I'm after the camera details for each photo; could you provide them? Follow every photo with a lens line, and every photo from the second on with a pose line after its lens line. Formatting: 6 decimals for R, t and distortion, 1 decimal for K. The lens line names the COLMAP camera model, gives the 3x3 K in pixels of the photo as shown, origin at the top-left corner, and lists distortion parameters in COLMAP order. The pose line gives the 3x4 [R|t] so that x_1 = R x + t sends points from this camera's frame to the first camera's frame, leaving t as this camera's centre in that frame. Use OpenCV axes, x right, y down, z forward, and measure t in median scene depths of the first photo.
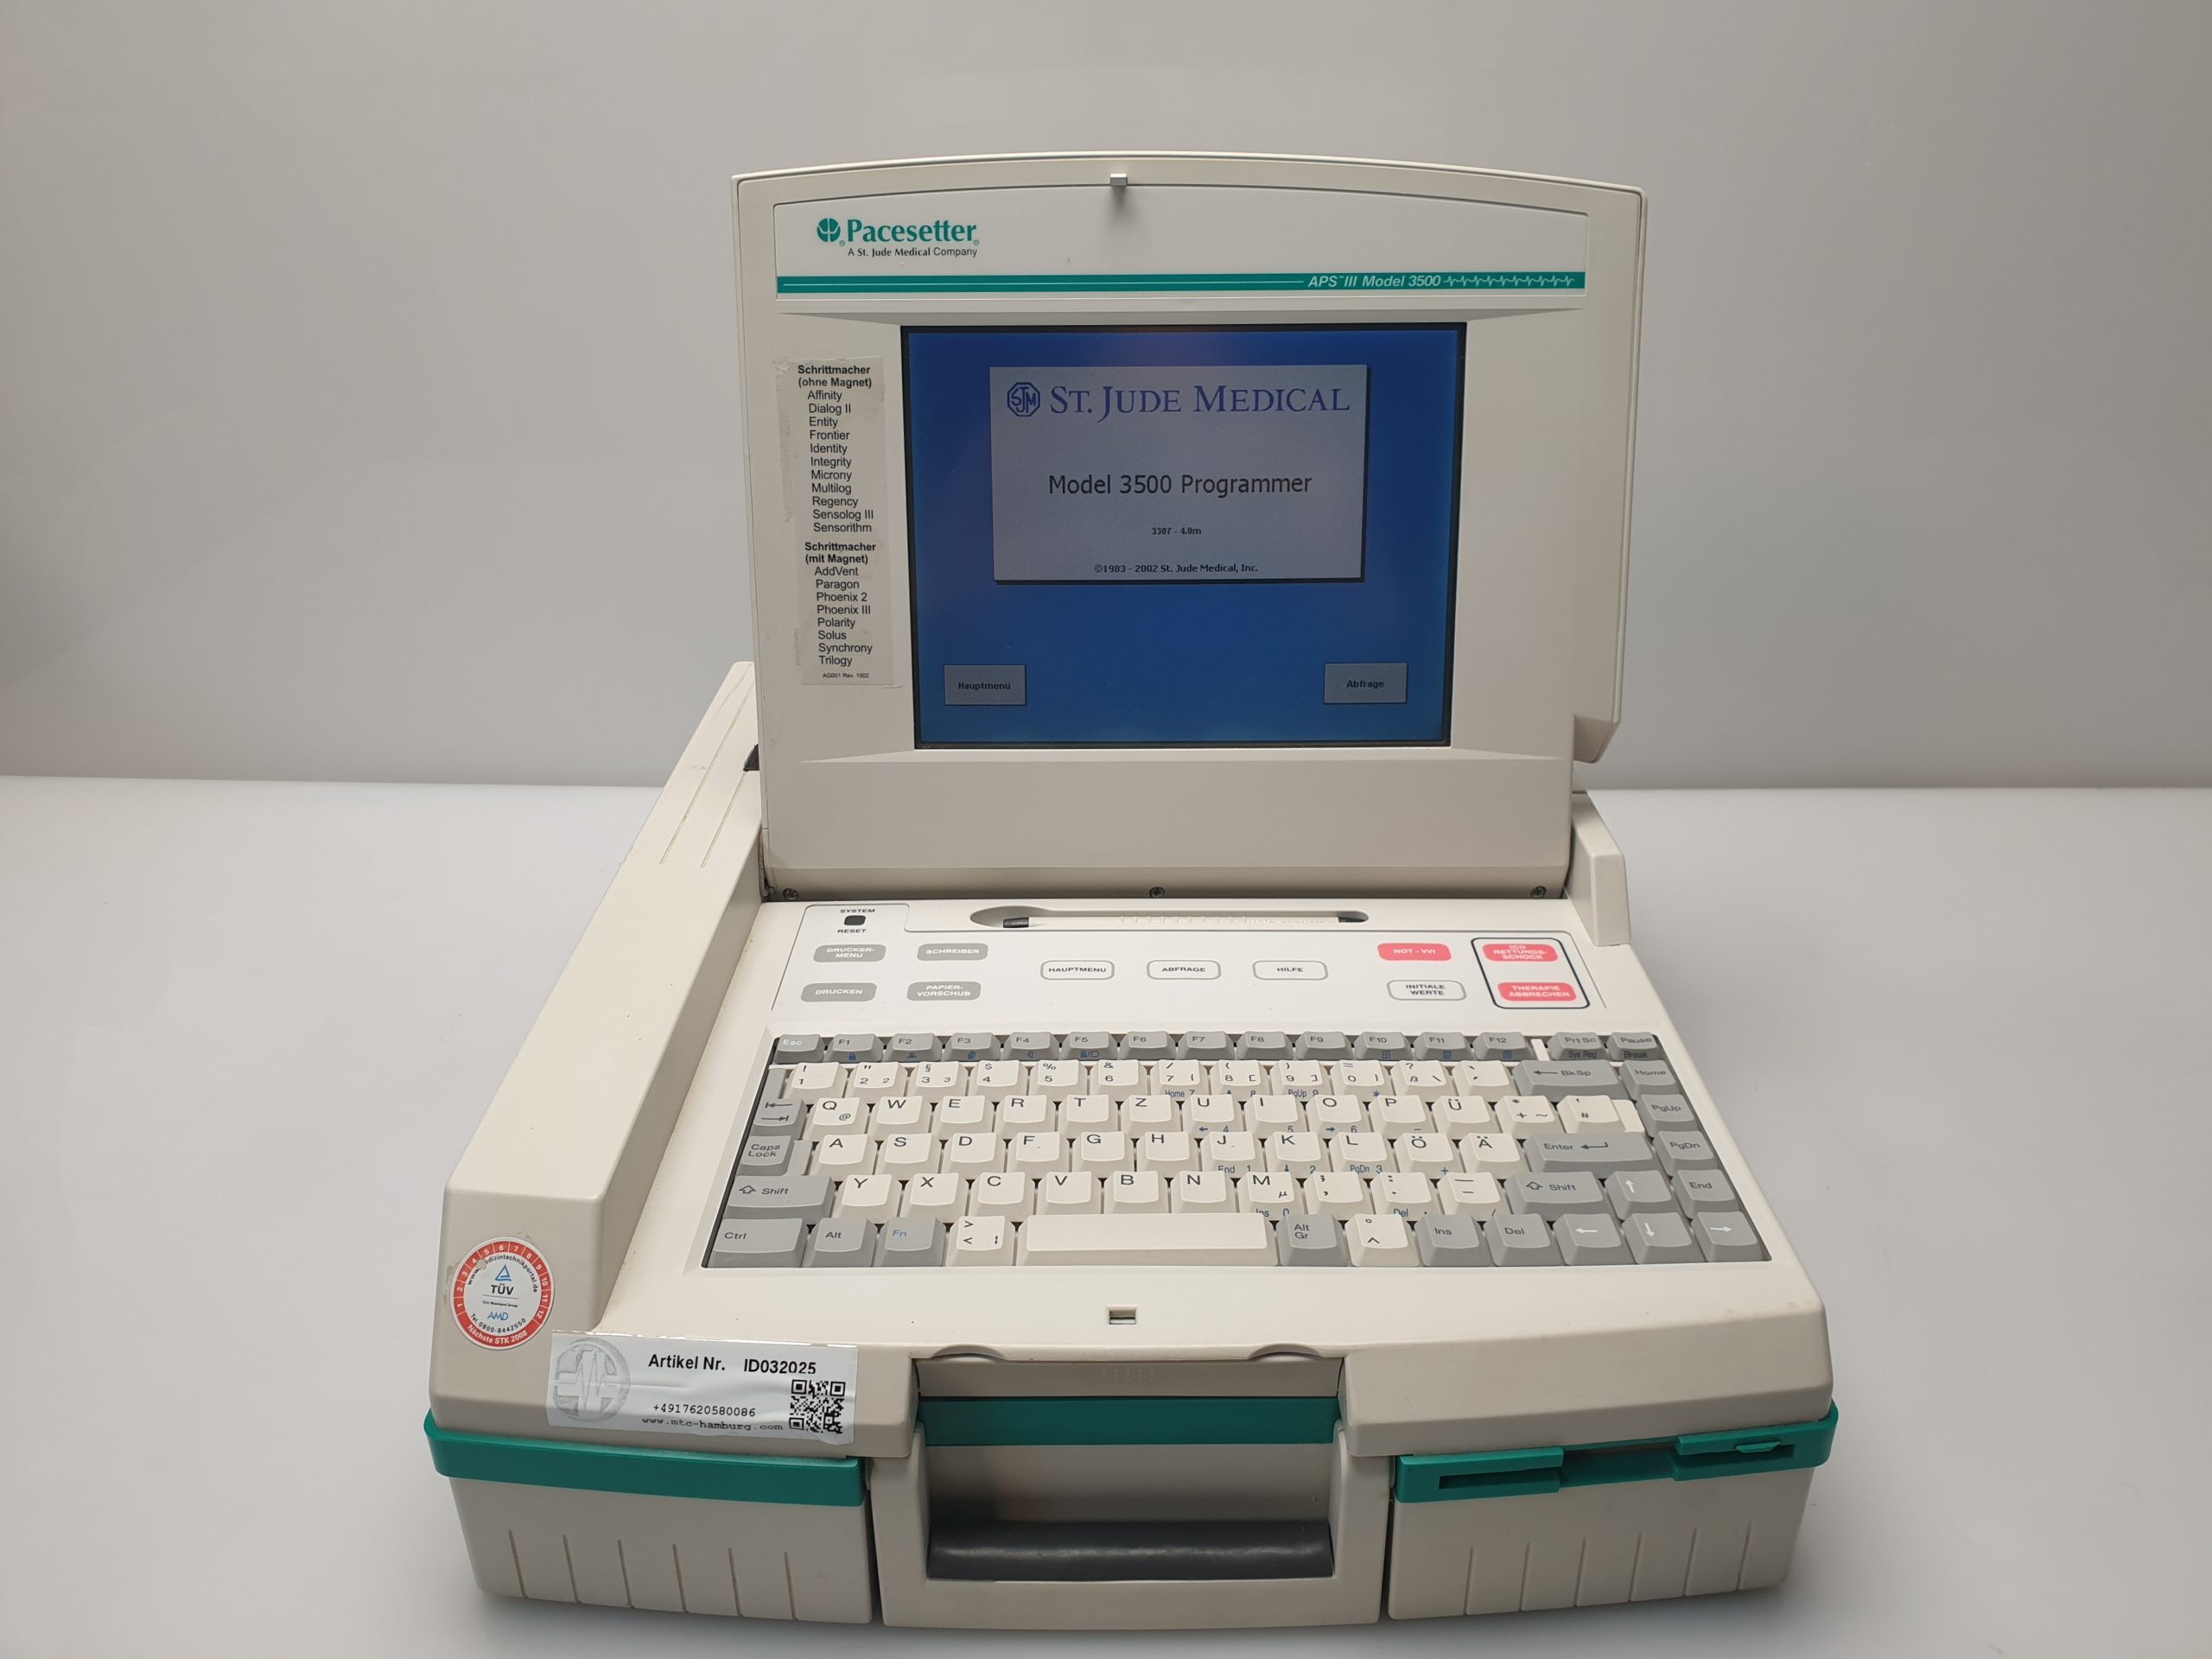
lens RADIAL K [[1748.5, 0, 1103.0], [0, 1748.5, 821.4], [0, 0, 1]] dist [0.058814, -0.178552]
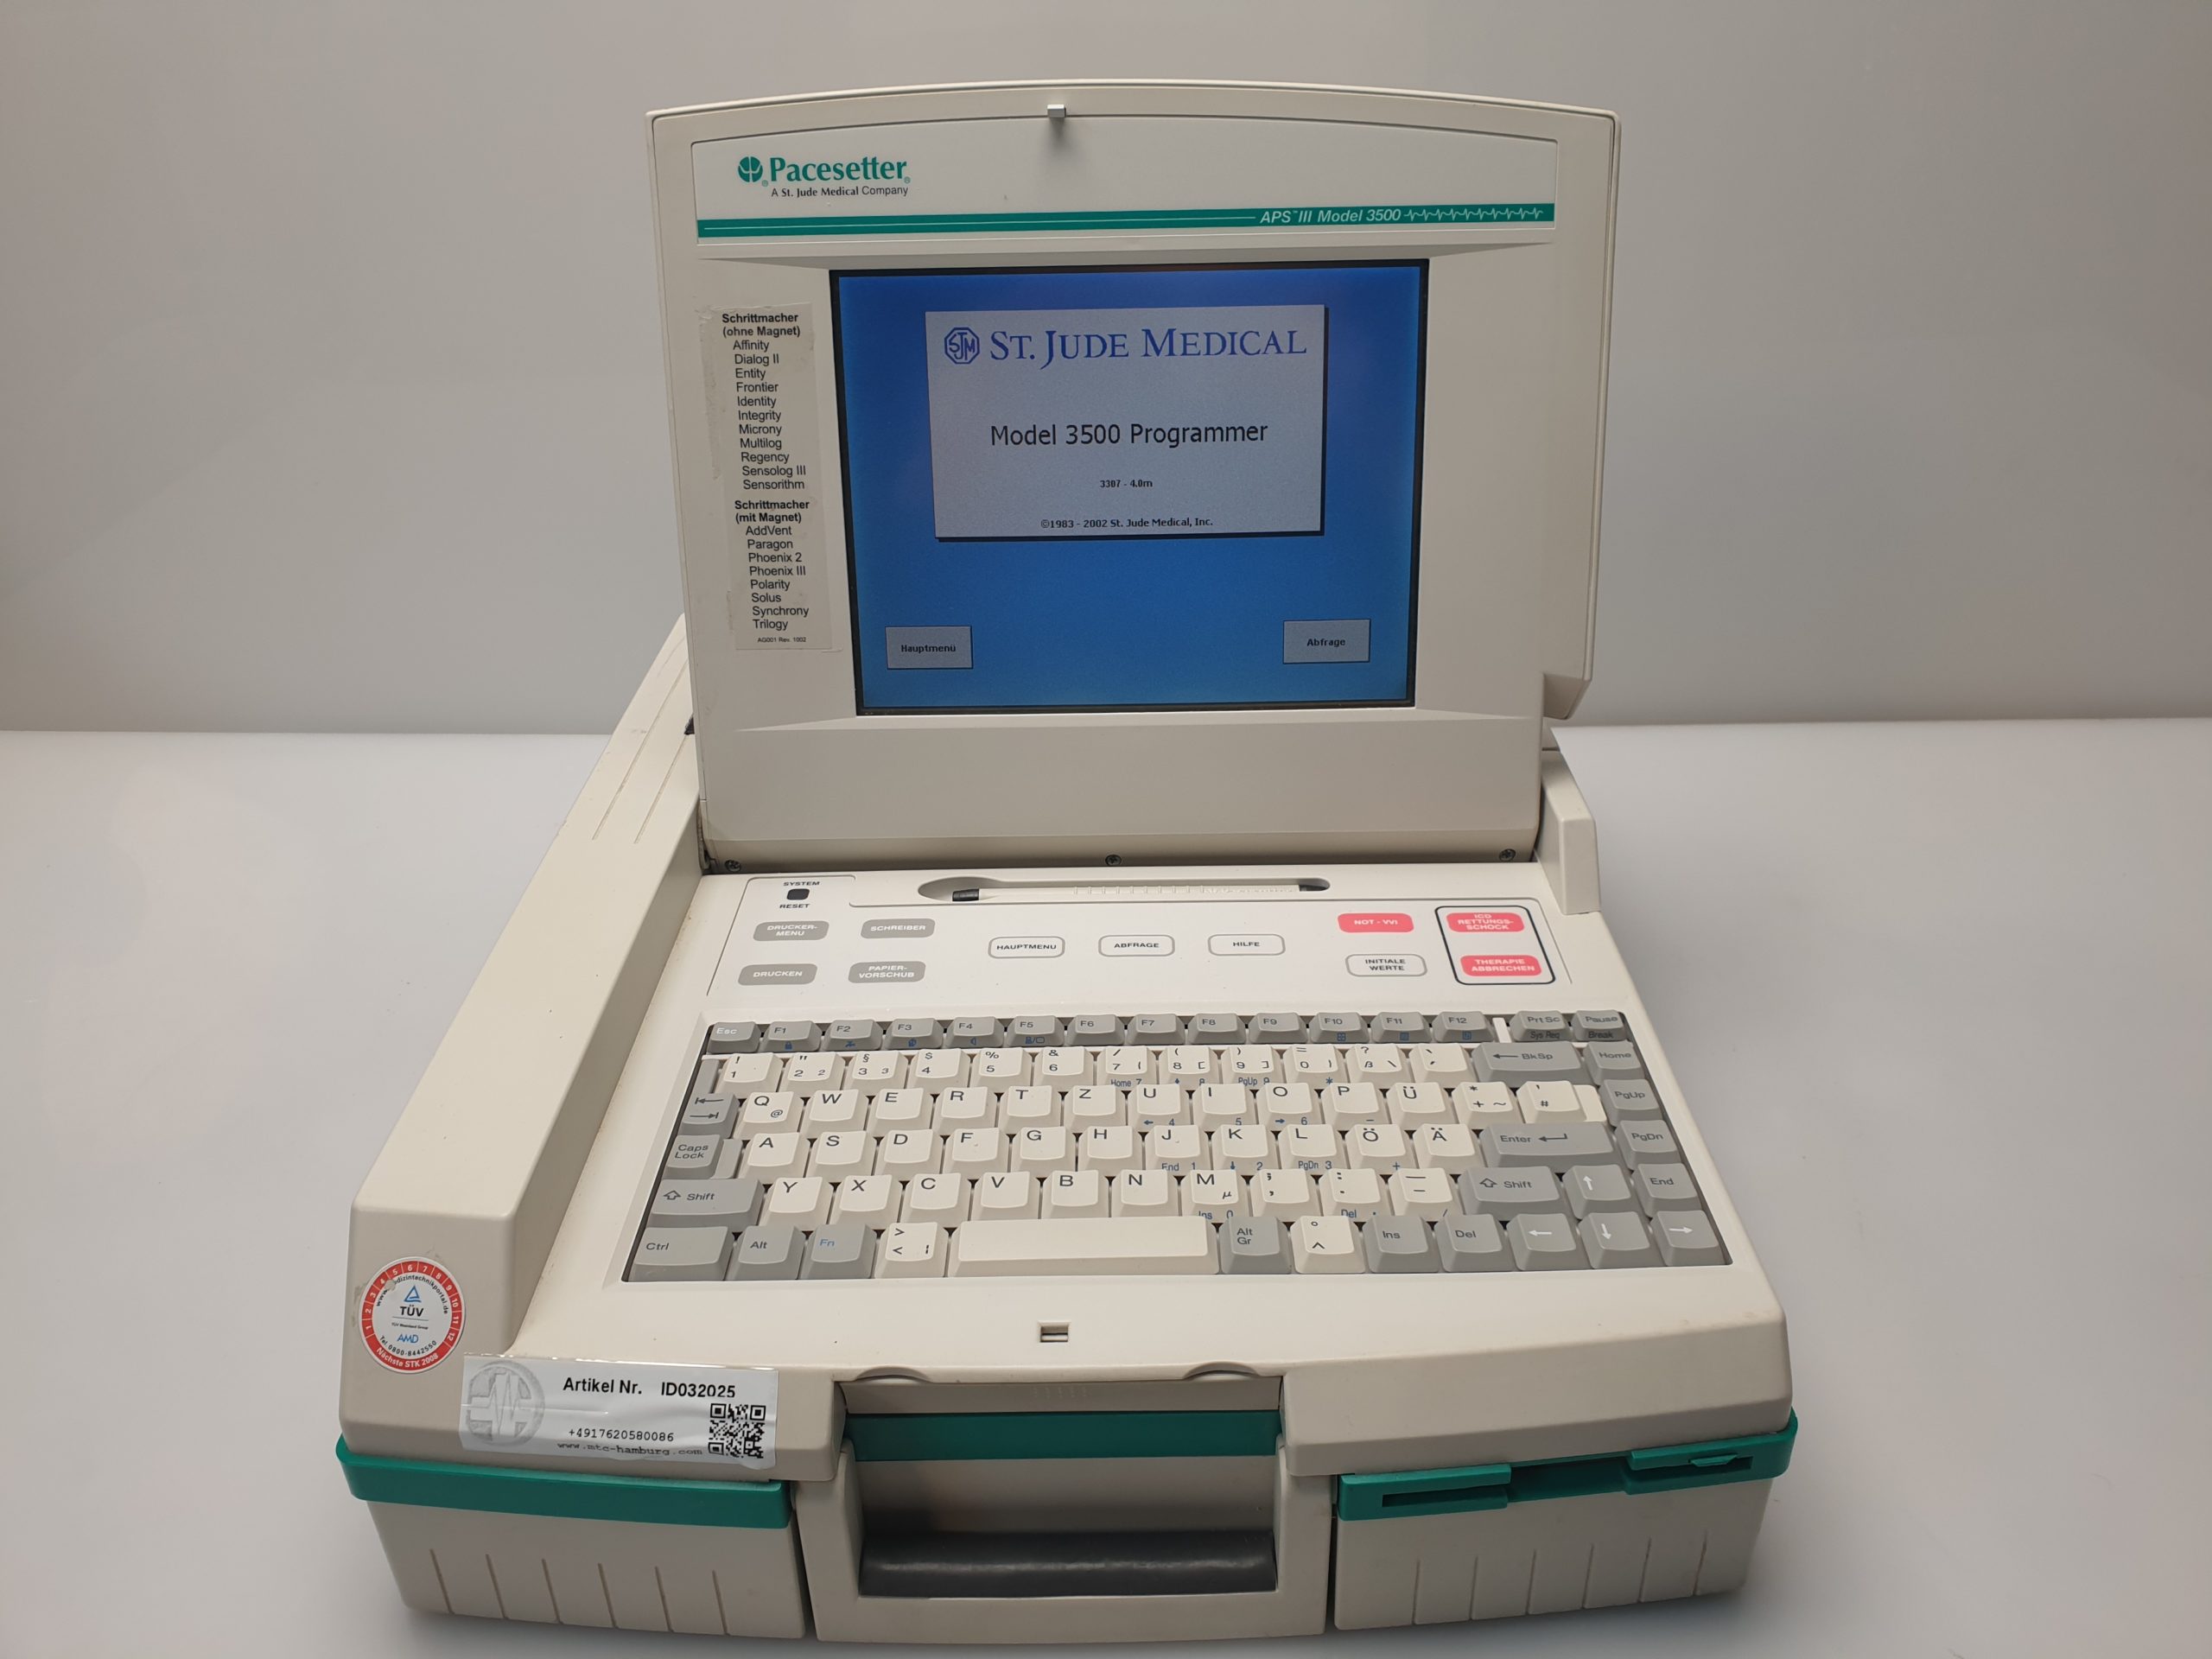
lens RADIAL K [[1750.2, 0, 1106.6], [0, 1750.2, 818.5], [0, 0, 1]] dist [-0.001390, -0.009287]
pose [[0.999919, -0.011296, -0.005921, 0.045120], [0.011626, 0.998190, 0.059006, -0.051897], [0.005244, -0.059070, 0.998240, 0.054223]]
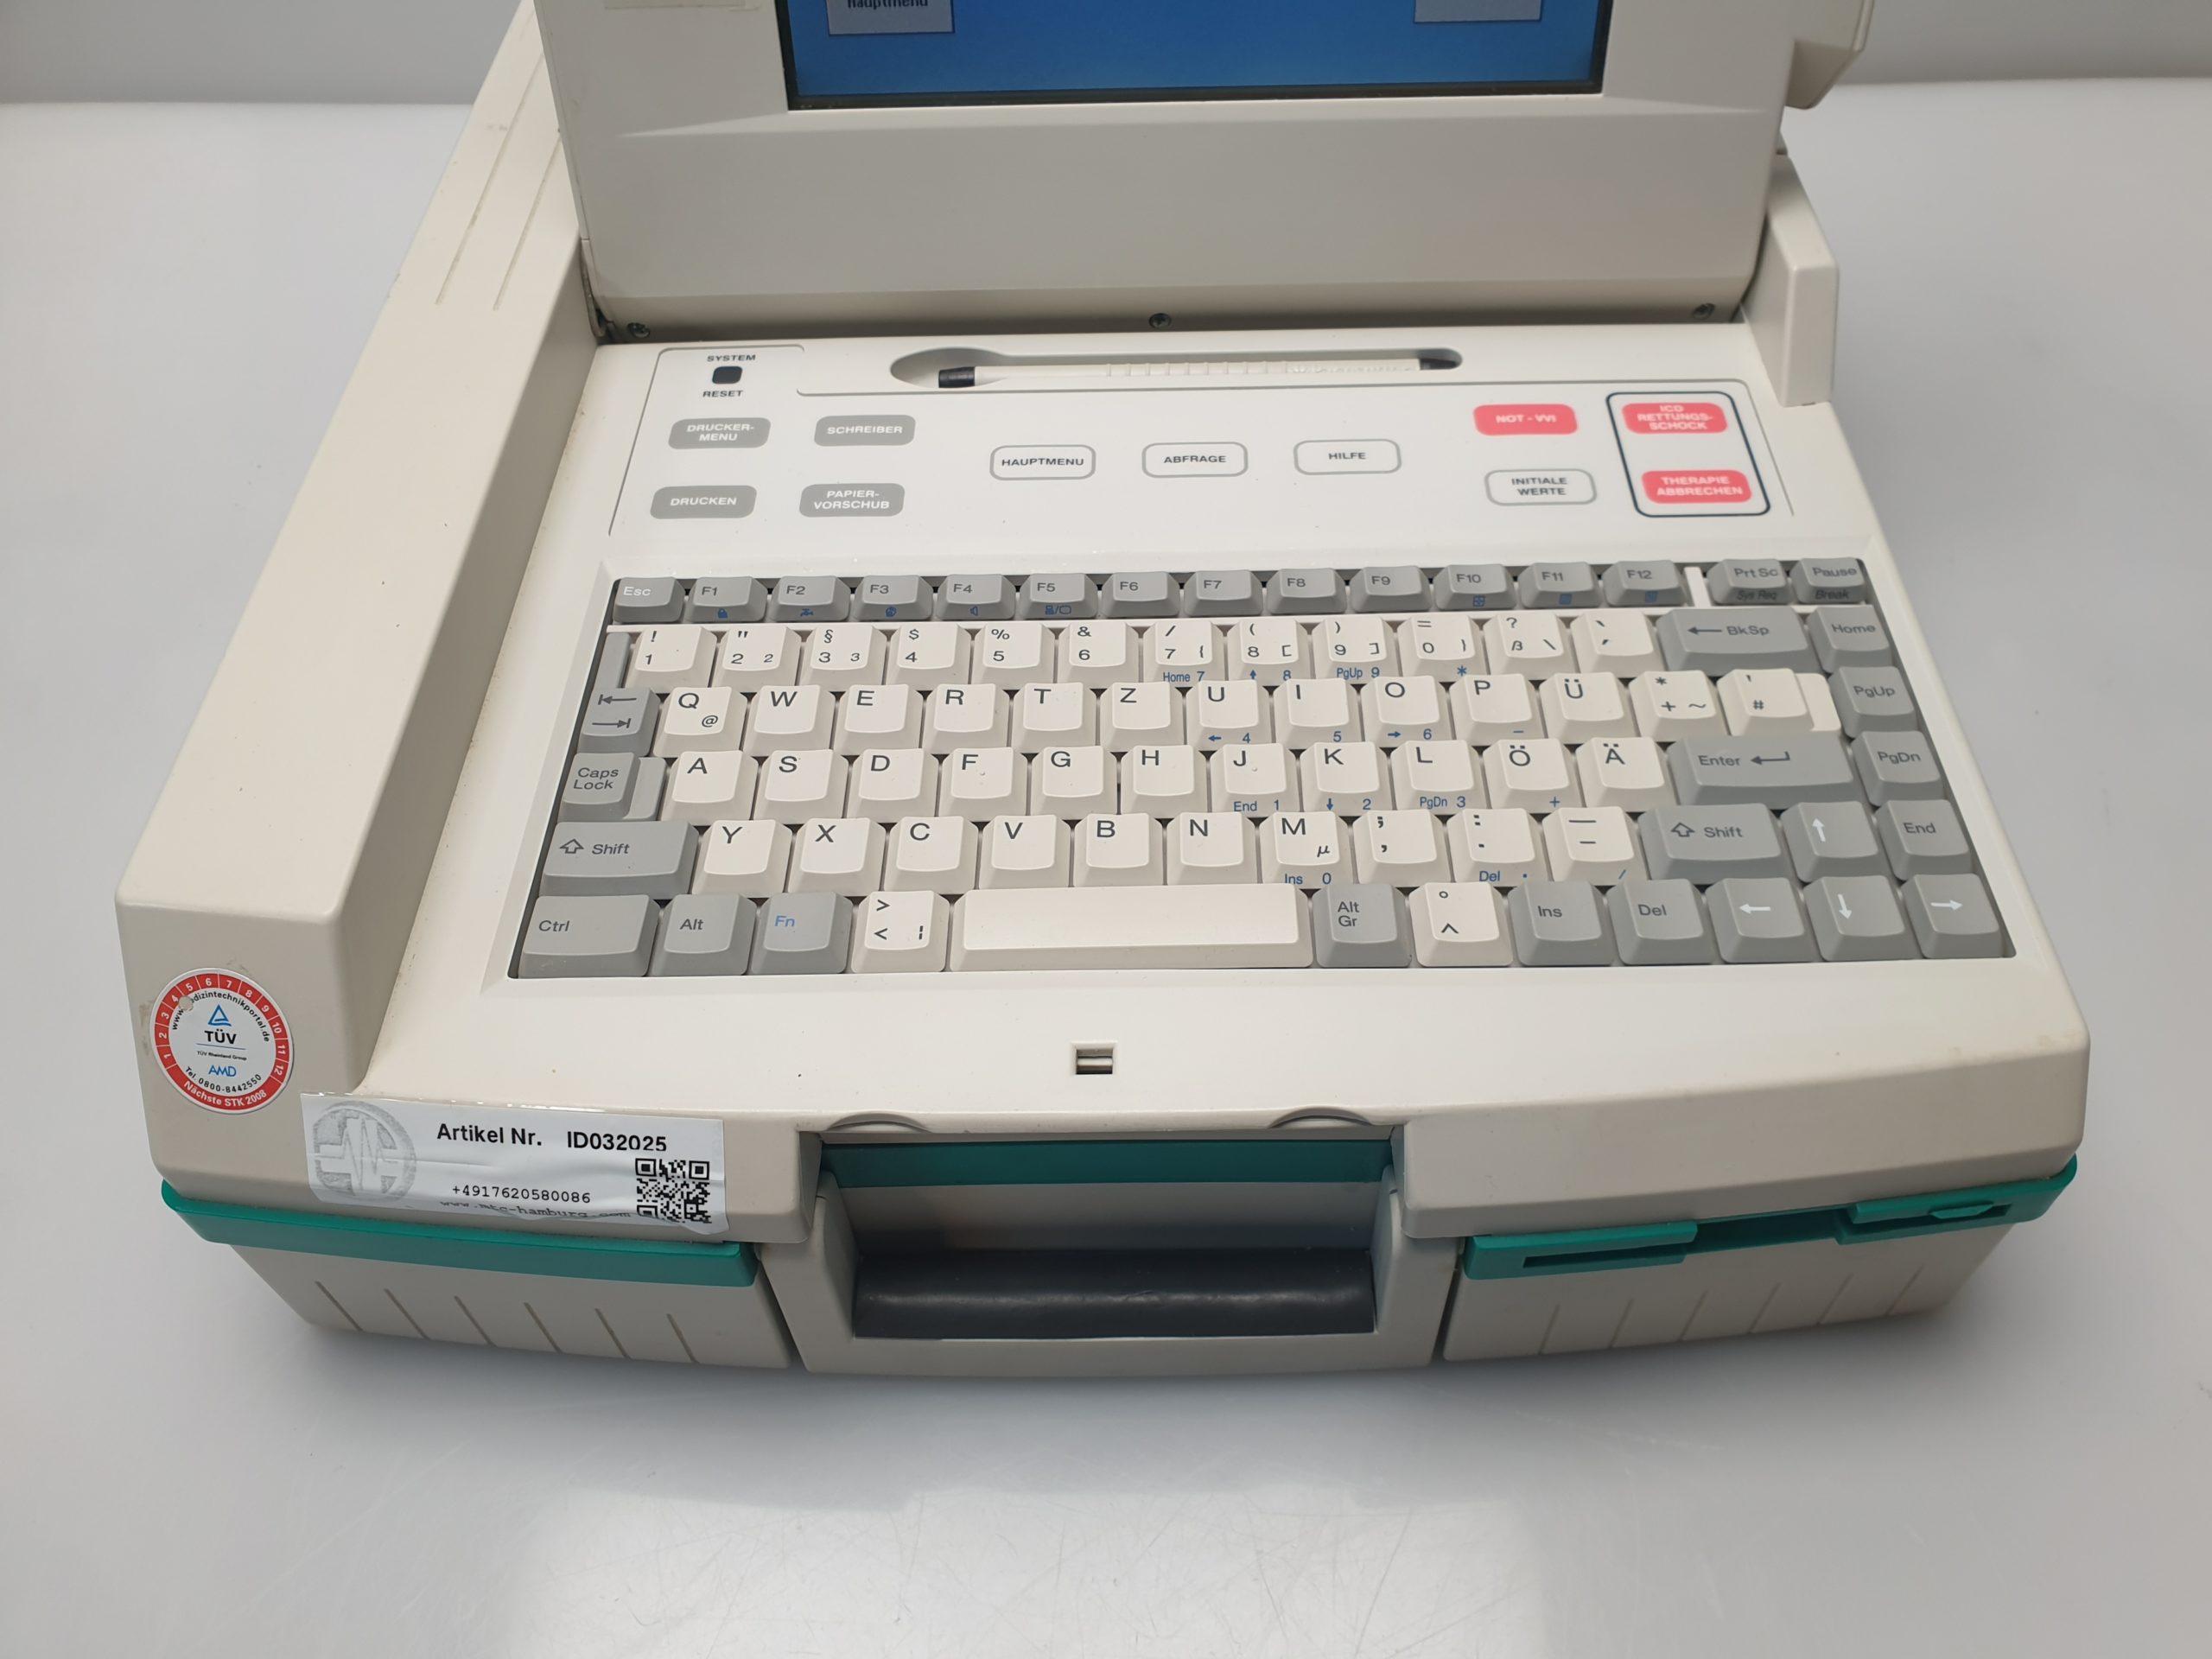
lens RADIAL K [[1792.8, 0, 1123.8], [0, 1792.8, 834.5], [0, 0, 1]] dist [-0.006447, -0.008446]
pose [[0.999829, -0.012855, -0.013264, 0.031701], [0.017227, 0.908056, 0.418494, -0.097075], [0.006665, -0.418651, 0.908123, 0.351517]]
